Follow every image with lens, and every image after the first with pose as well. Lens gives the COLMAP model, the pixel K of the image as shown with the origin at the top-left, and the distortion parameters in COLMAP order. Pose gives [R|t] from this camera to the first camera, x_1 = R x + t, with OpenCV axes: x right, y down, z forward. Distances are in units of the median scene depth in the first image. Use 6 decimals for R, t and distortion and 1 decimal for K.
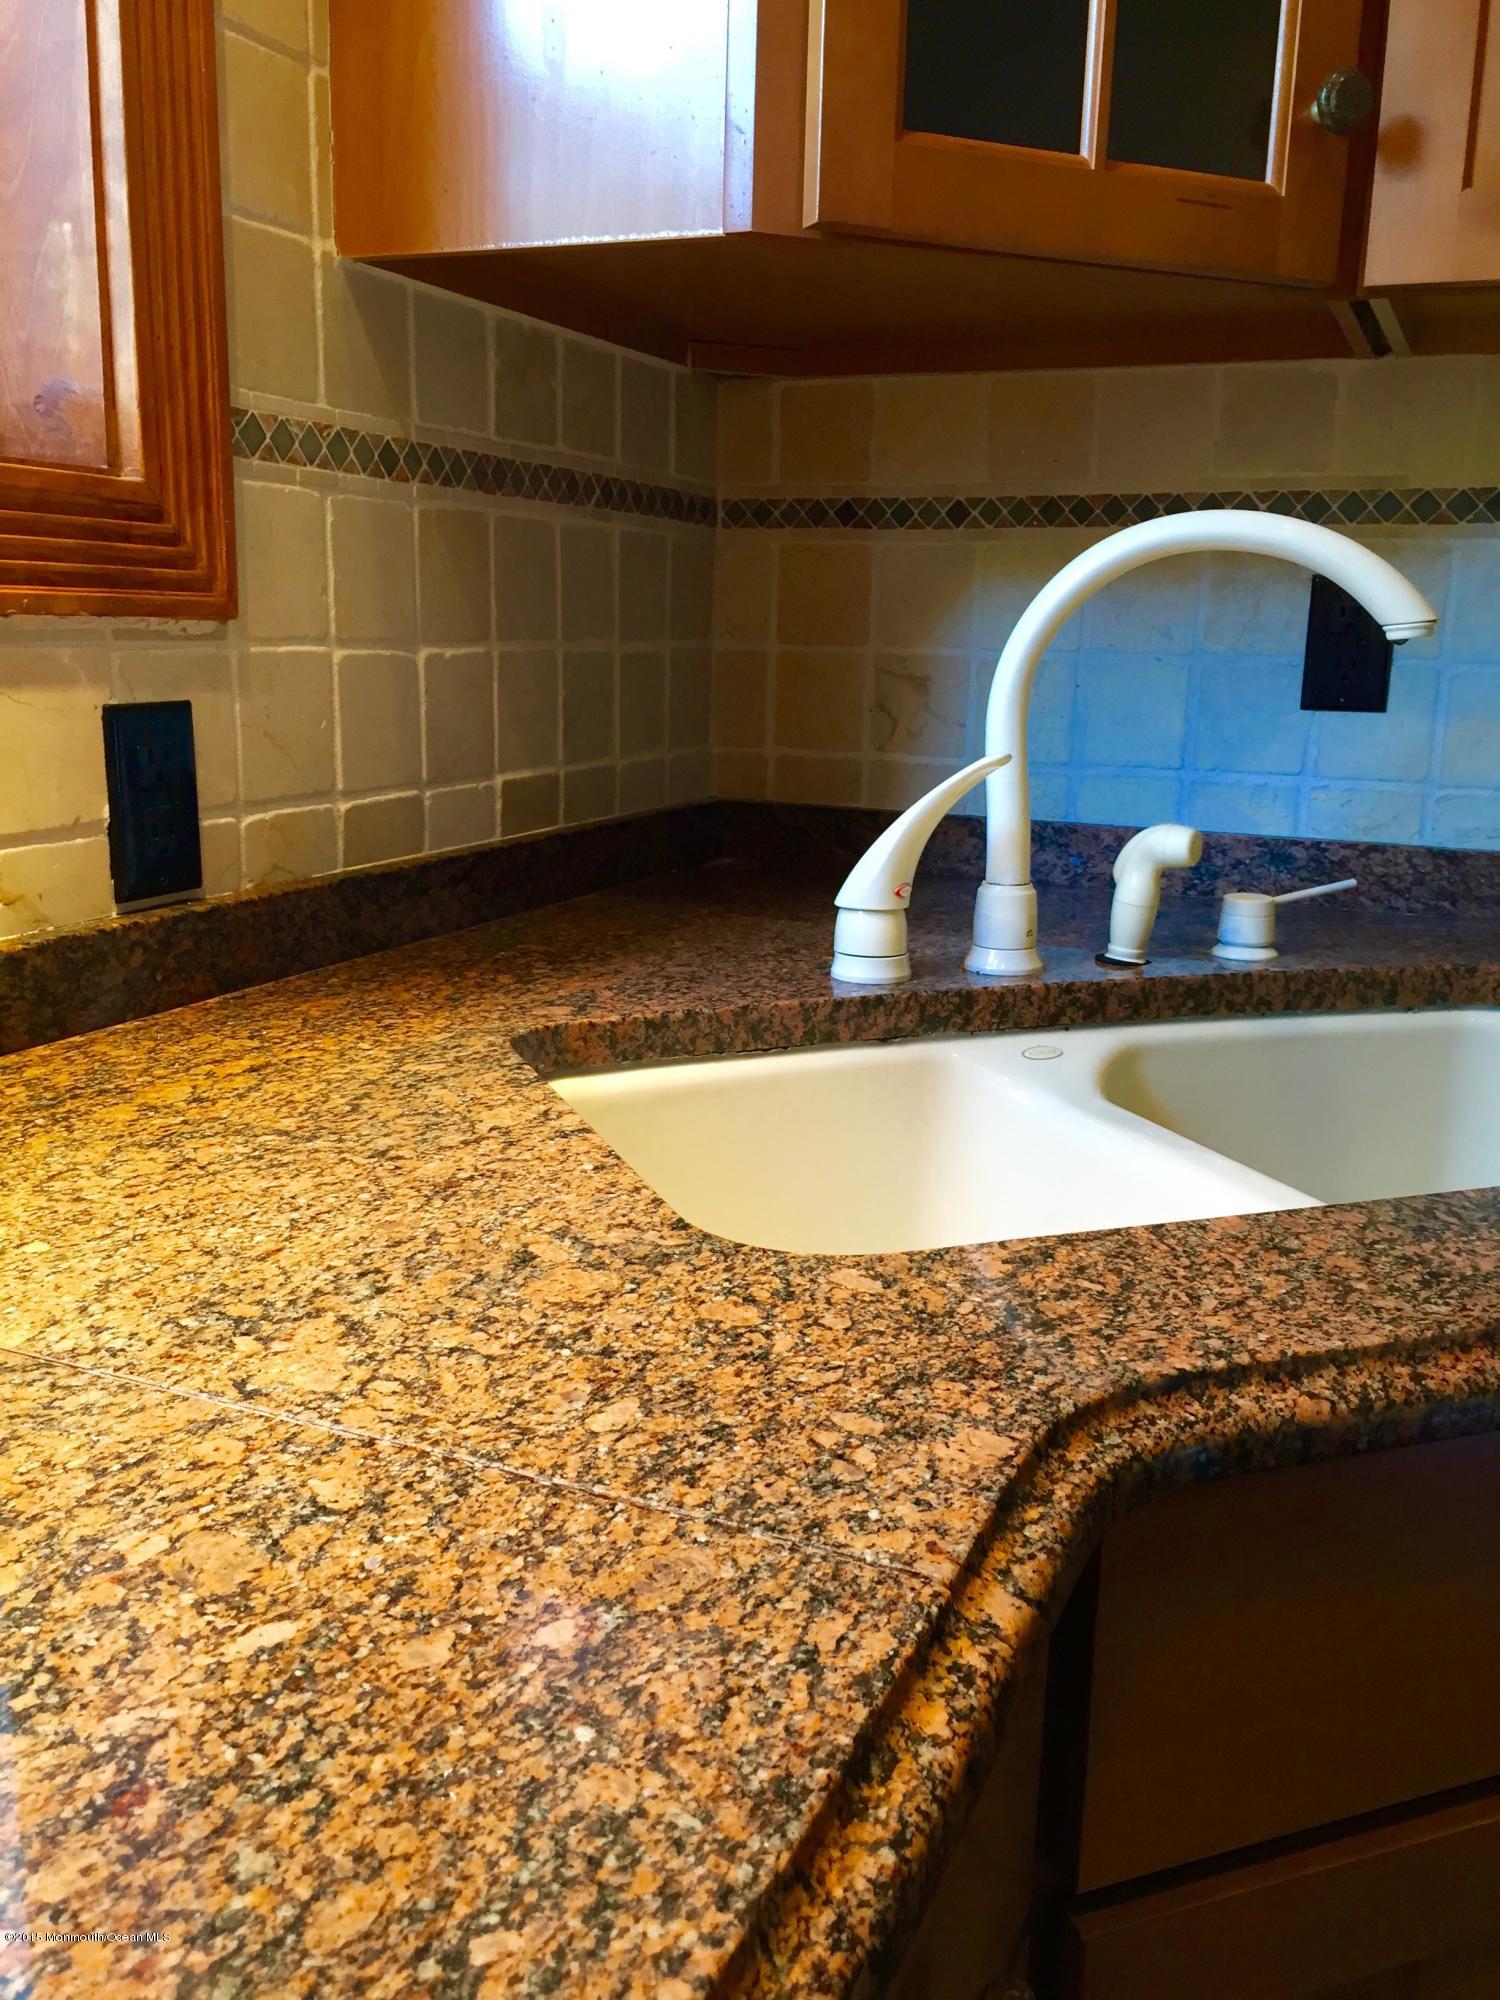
lens RADIAL K [[1701.0, 0, 750.3], [0, 1701.0, 995.7], [0, 0, 1]] dist [0.069751, -0.086959]
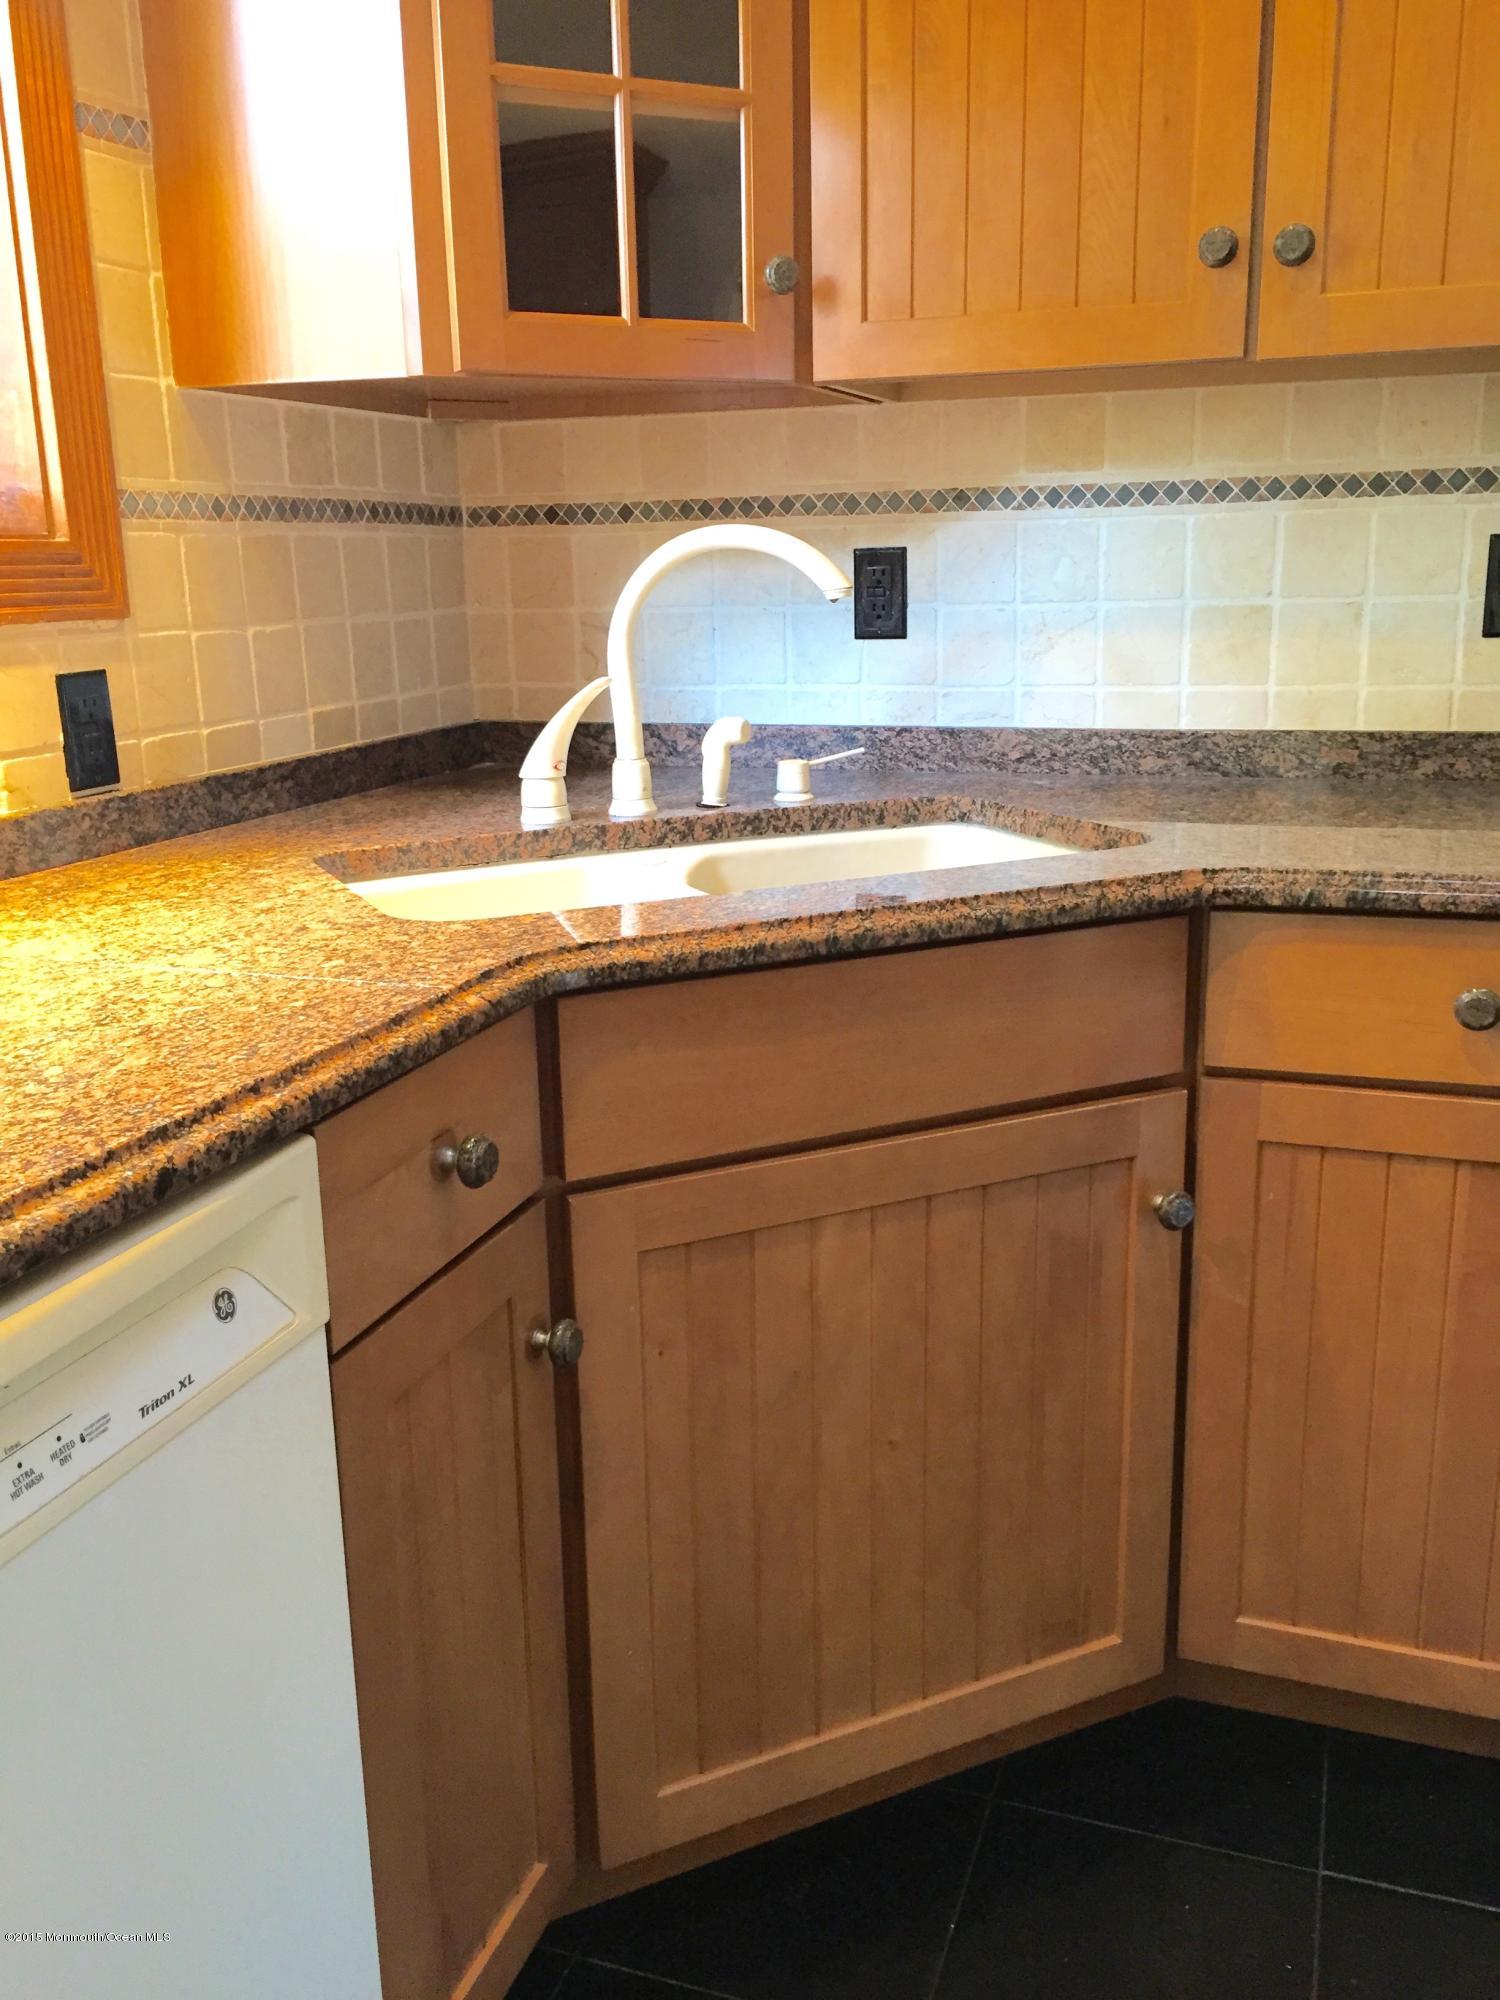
lens RADIAL K [[1701.0, 0, 750.3], [0, 1701.0, 1000.5], [0, 0, 1]] dist [0.069751, -0.086959]
pose [[0.996482, -0.061813, 0.056600, 0.165057], [0.059593, 0.997417, 0.040109, 0.107653], [-0.058933, -0.036595, 0.997591, -0.642961]]
